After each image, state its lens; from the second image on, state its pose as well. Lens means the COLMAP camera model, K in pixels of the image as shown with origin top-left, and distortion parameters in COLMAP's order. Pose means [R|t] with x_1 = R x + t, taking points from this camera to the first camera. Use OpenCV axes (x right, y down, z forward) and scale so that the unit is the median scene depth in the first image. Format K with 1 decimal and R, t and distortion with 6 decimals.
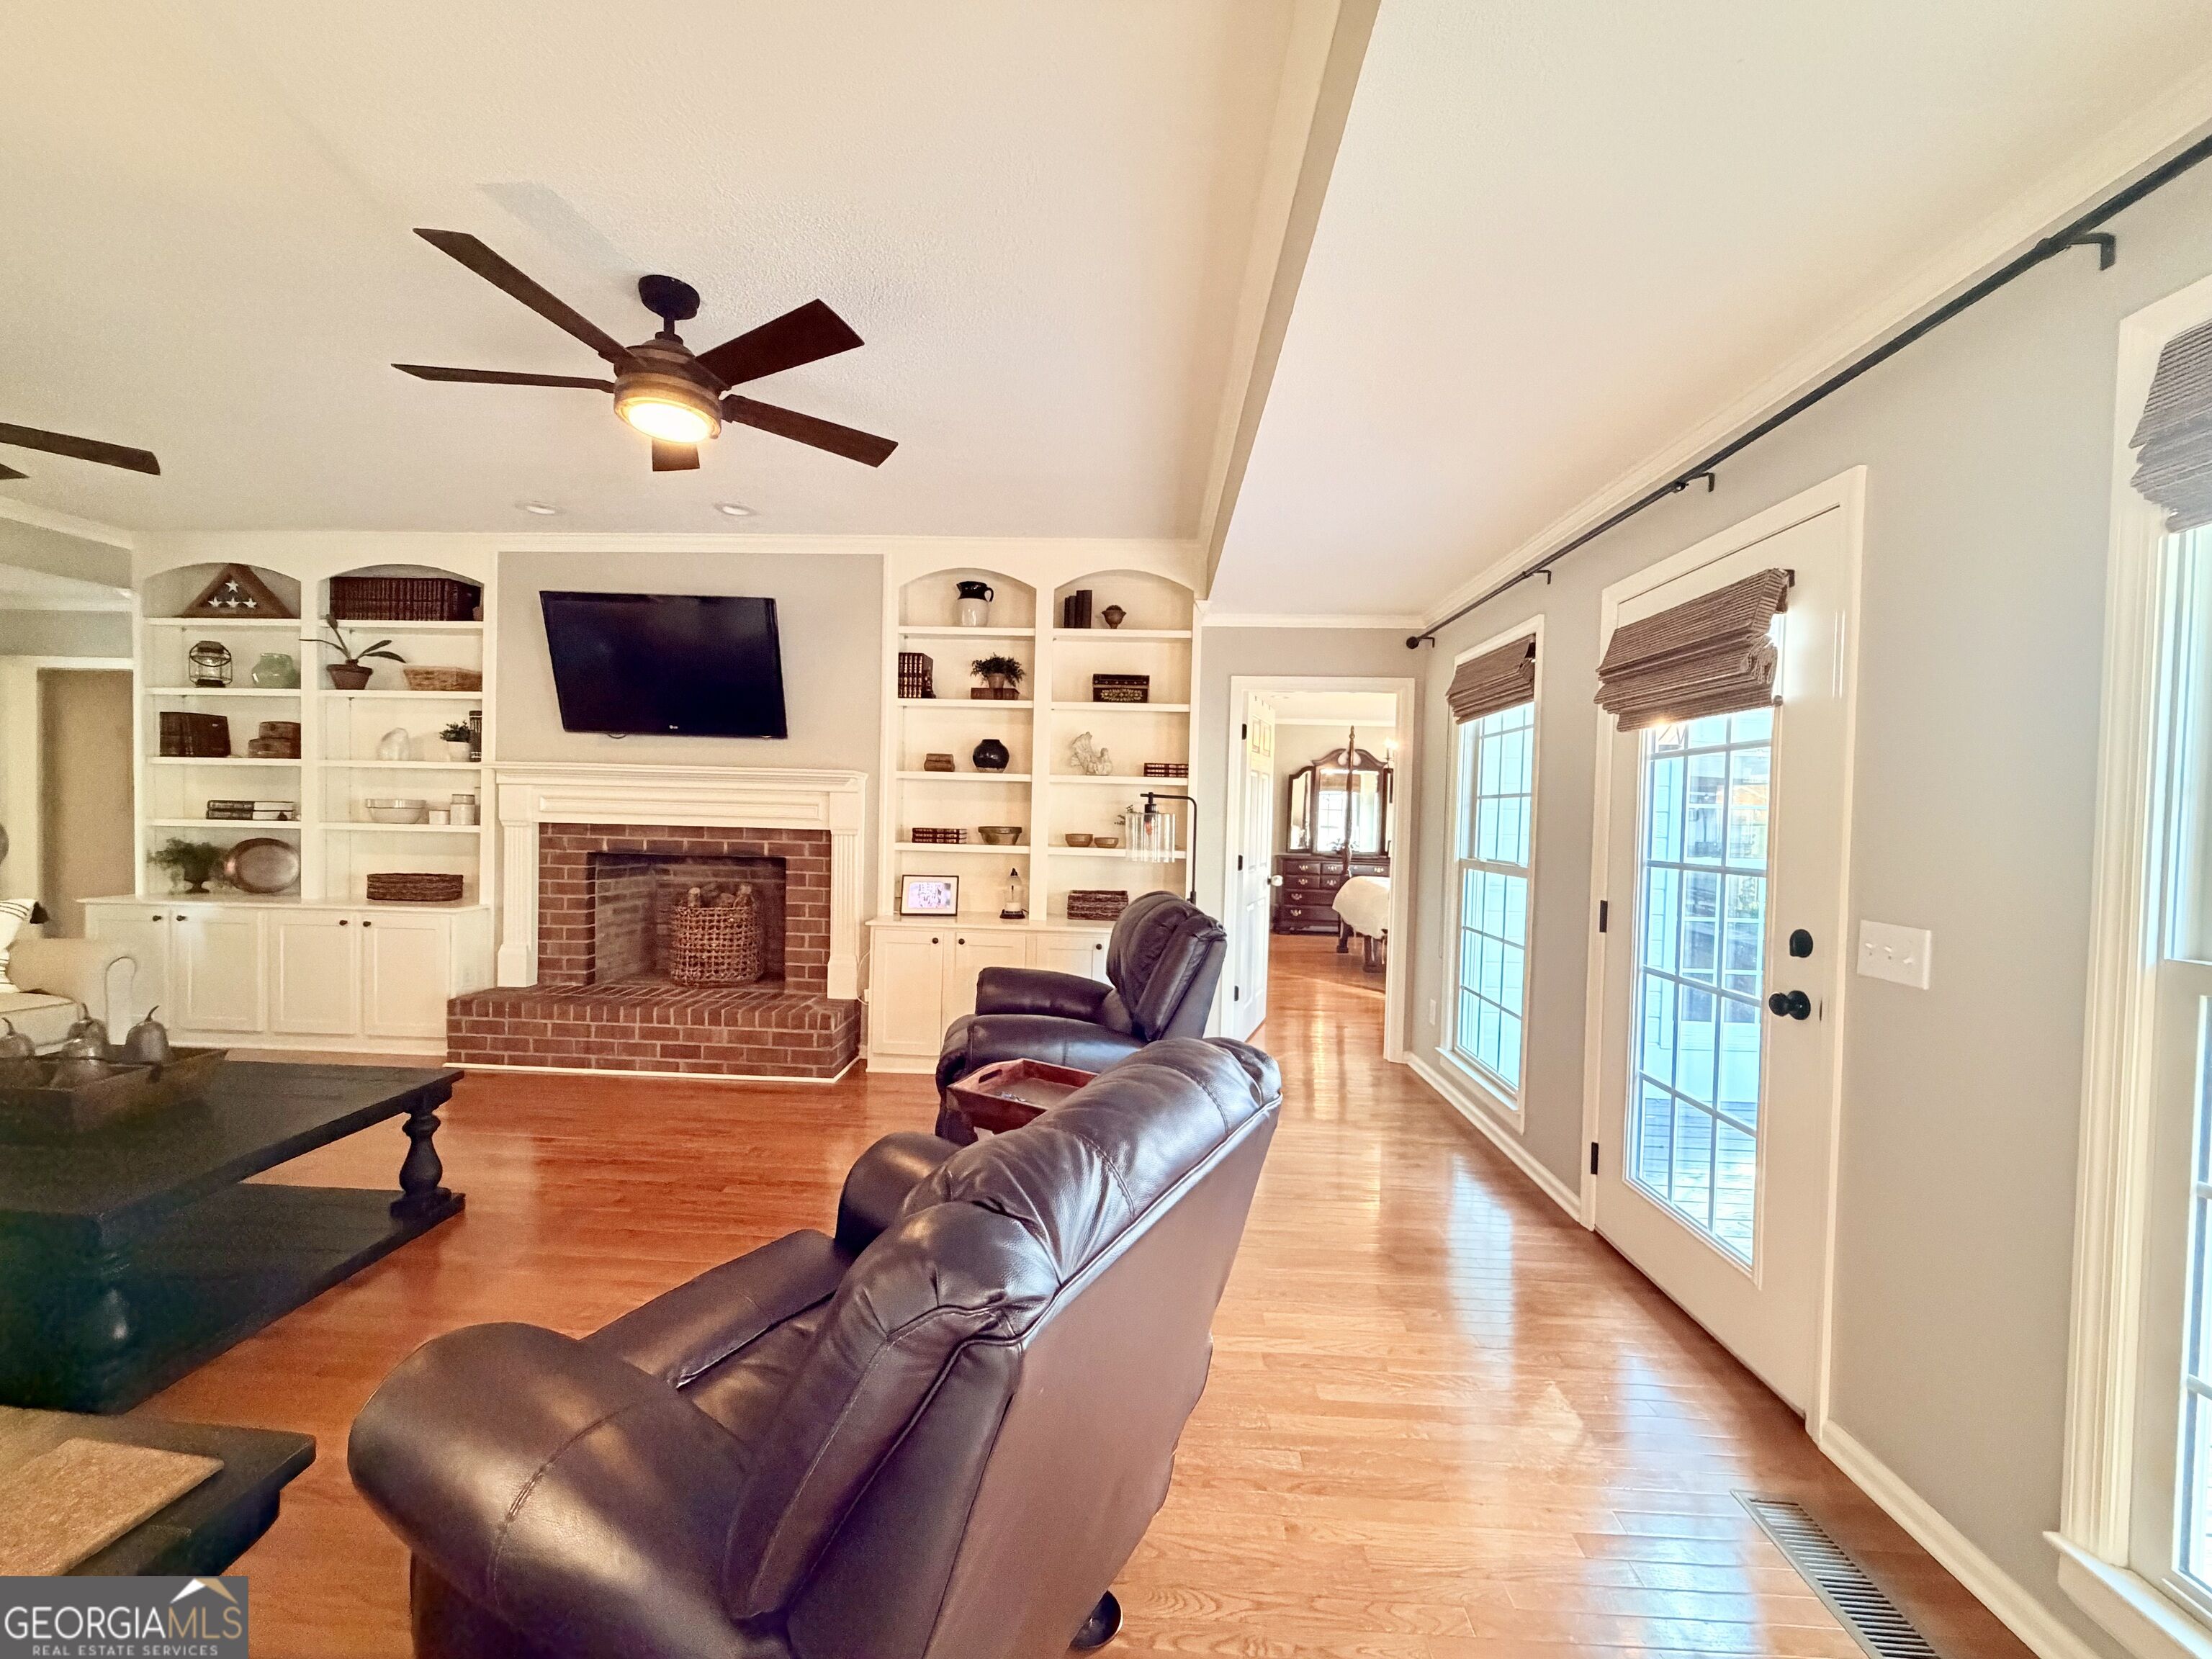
lens RADIAL K [[880.3, 0, 1099.5], [0, 880.3, 829.5], [0, 0, 1]] dist [0.000894, -0.000150]
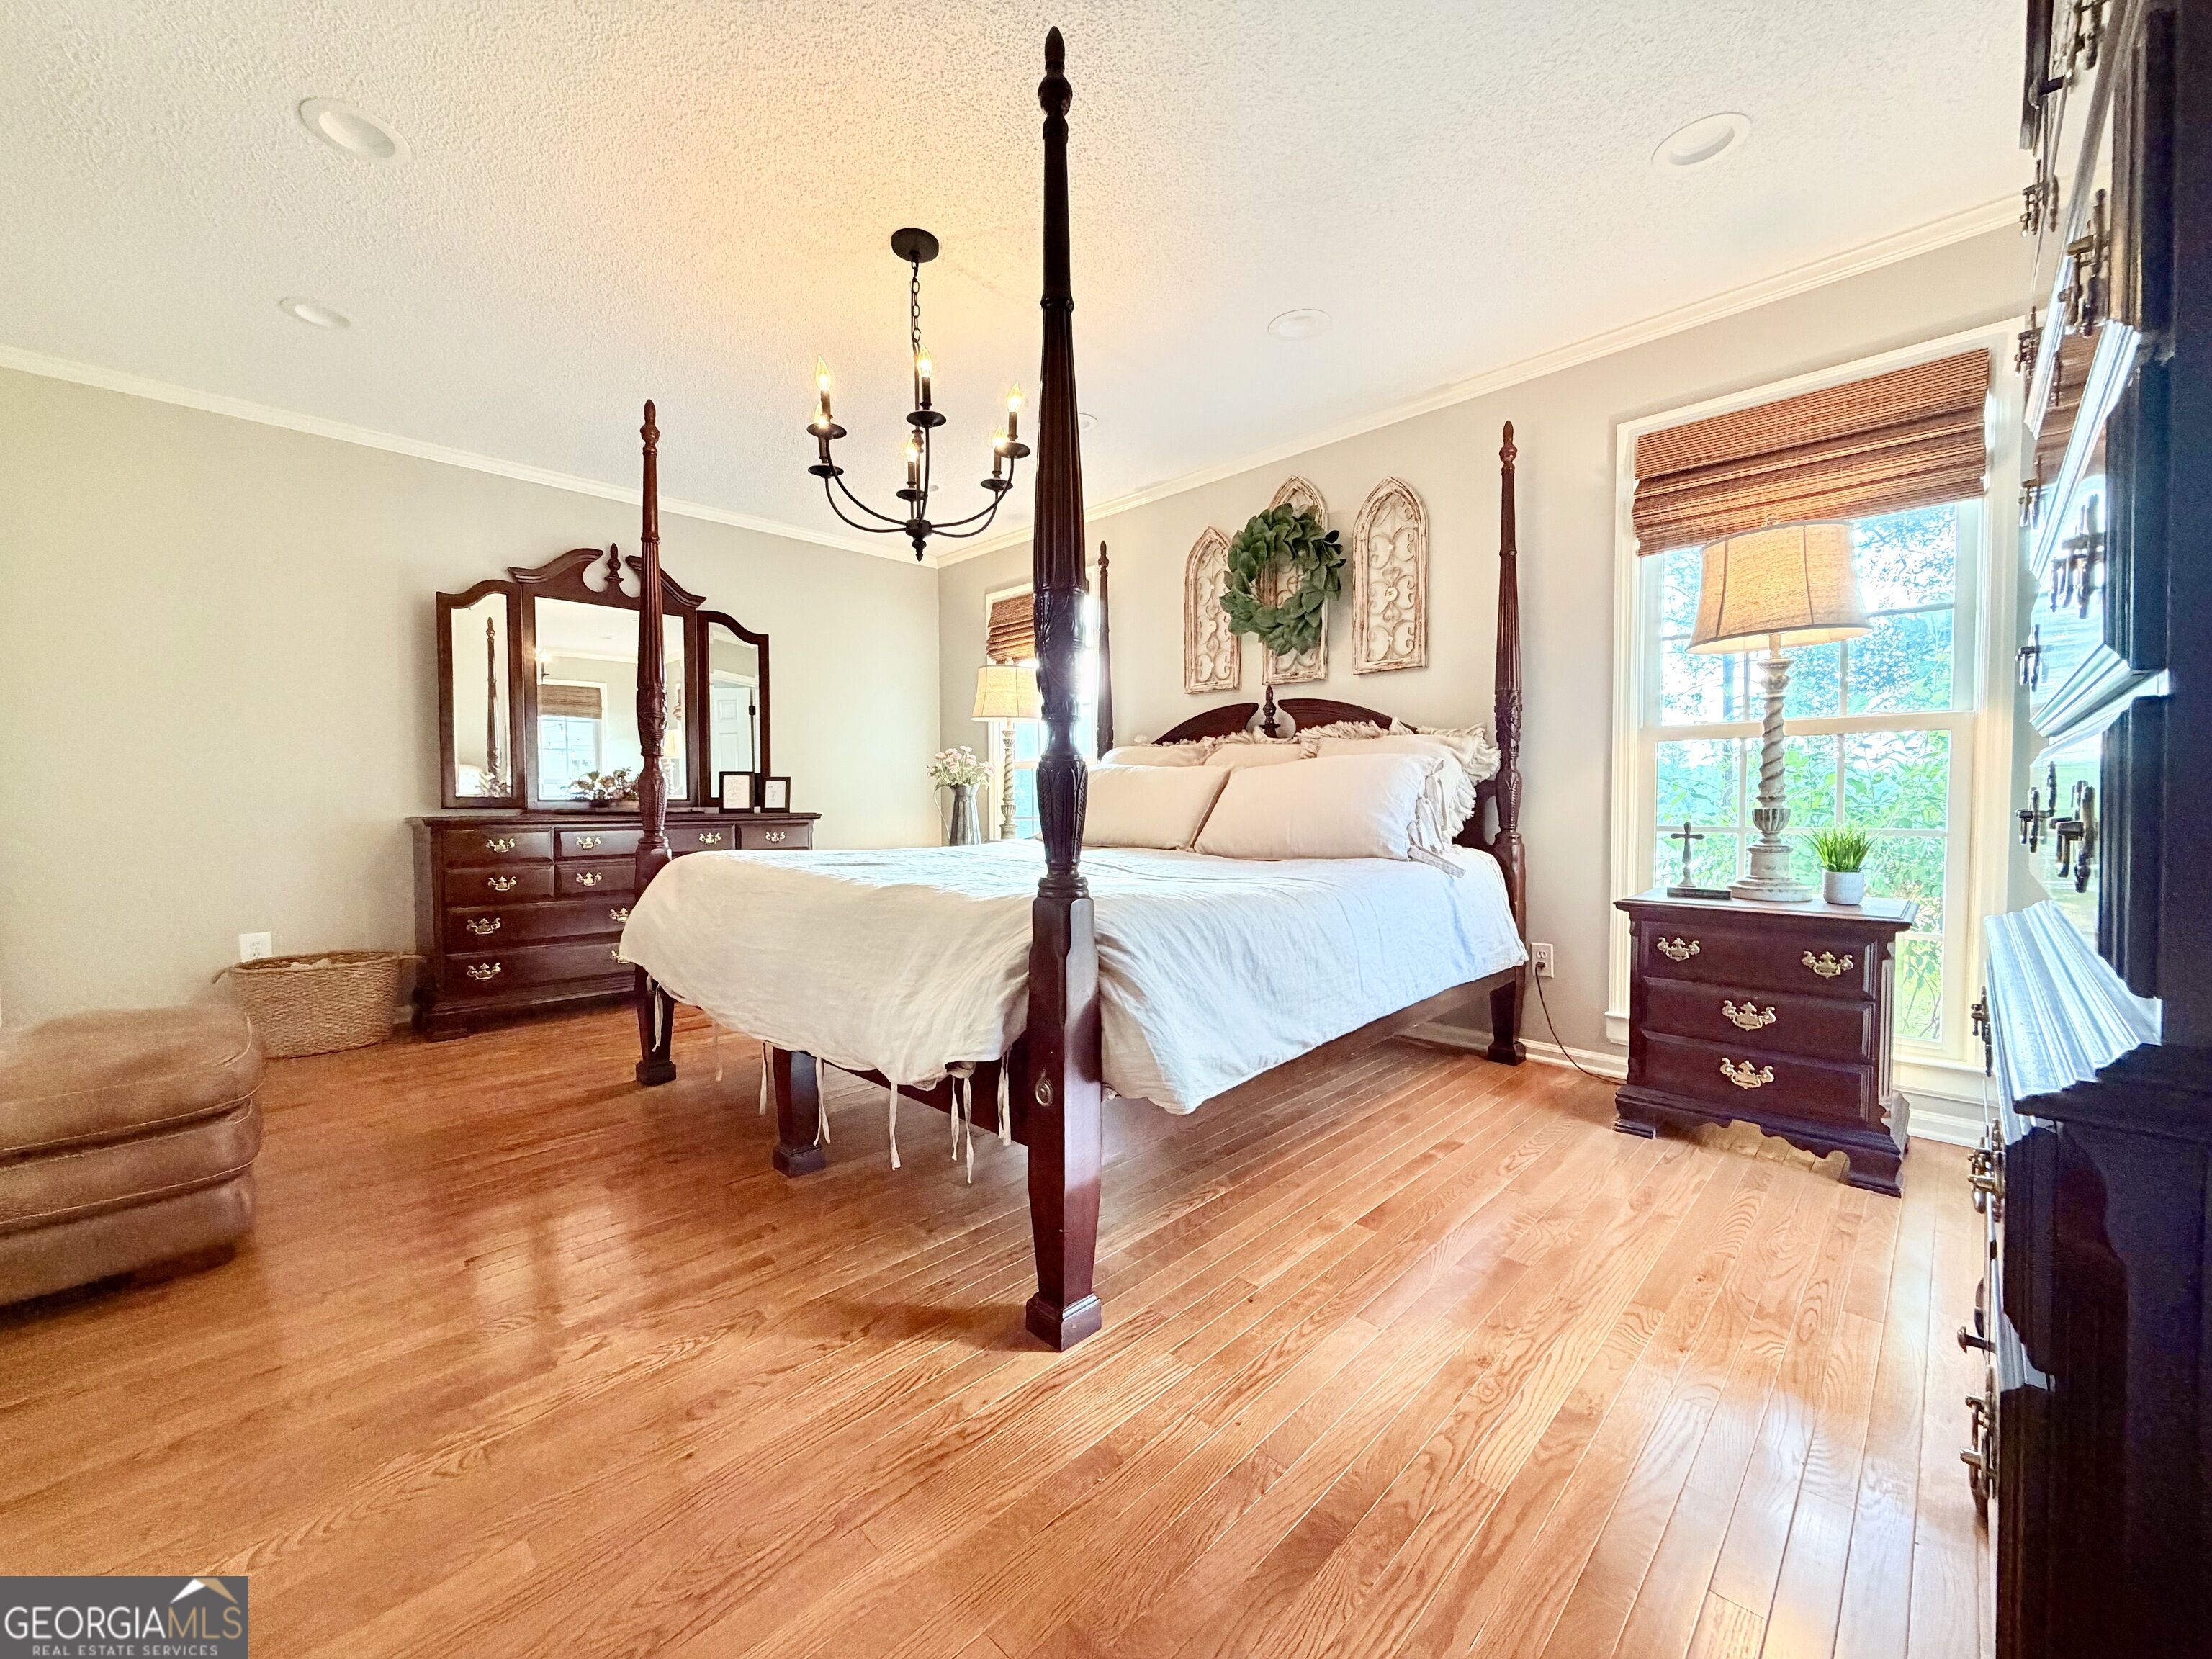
lens RADIAL K [[880.3, 0, 1099.5], [0, 880.3, 829.5], [0, 0, 1]] dist [0.000894, -0.000150]
pose [[0.665413, -0.052407, 0.744634, 0.119060], [0.035013, 0.998626, 0.038994, 0.029553], [-0.745654, 0.000125, 0.666333, 0.543614]]
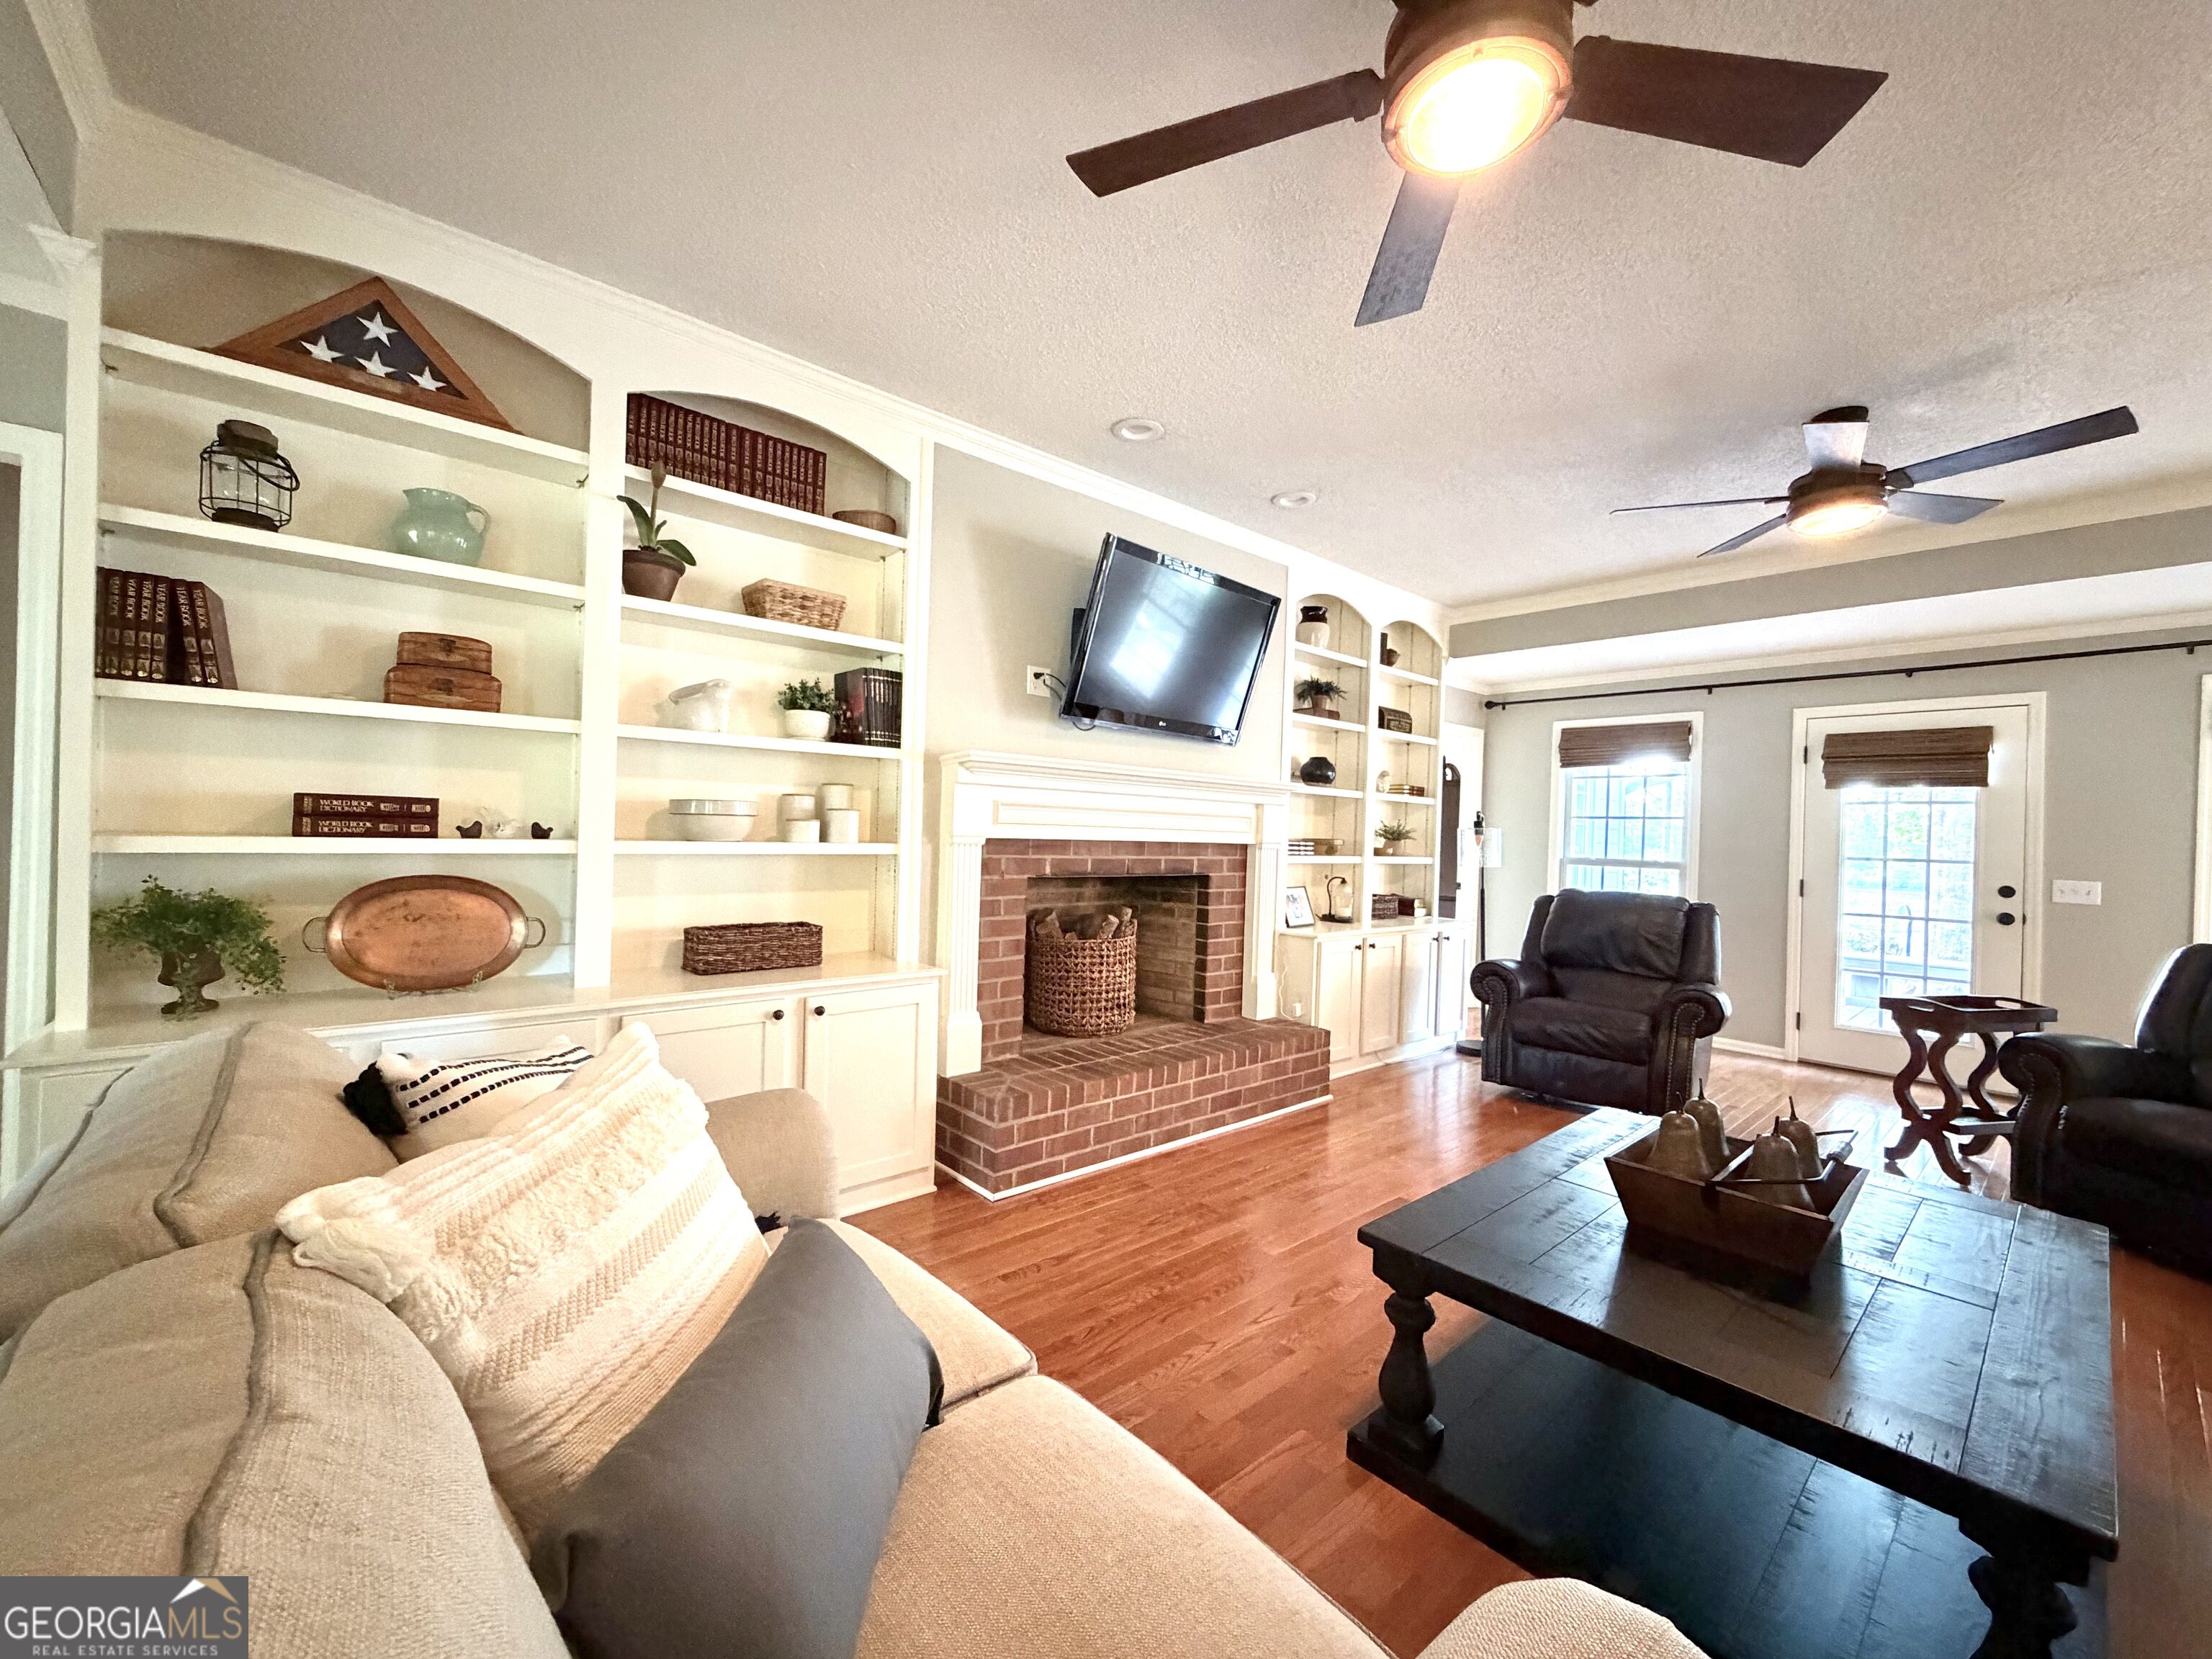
lens RADIAL K [[880.3, 0, 1099.5], [0, 880.3, 829.5], [0, 0, 1]] dist [0.000894, -0.000150]
pose [[0.720603, -0.001949, 0.693345, -1.074831], [0.000221, 0.999997, 0.002581, -0.017168], [-0.693348, -0.001707, 0.720601, 0.423466]]
